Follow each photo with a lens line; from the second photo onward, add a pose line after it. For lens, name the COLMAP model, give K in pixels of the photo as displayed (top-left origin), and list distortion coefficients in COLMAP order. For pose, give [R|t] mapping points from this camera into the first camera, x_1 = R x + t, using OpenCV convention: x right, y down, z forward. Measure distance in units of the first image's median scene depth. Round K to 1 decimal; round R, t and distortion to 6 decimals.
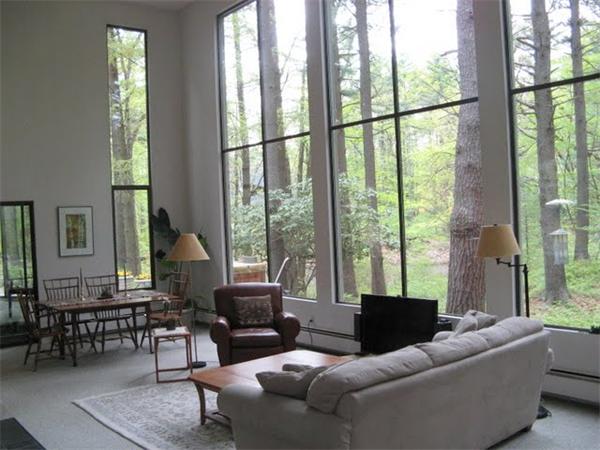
lens RADIAL K [[608.0, 0, 300.0], [0, 608.0, 225.0], [0, 0, 1]] dist [-0.160549, -0.001518]
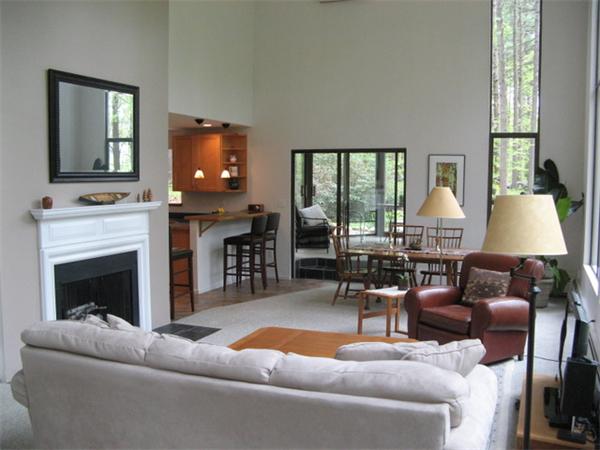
lens RADIAL K [[608.0, 0, 300.0], [0, 608.0, 225.0], [0, 0, 1]] dist [-0.160549, -0.001518]
pose [[0.467980, 0.109549, -0.876923, 0.391679], [-0.032237, 0.993743, 0.106939, -0.014309], [0.883151, -0.021776, 0.468583, 0.324947]]
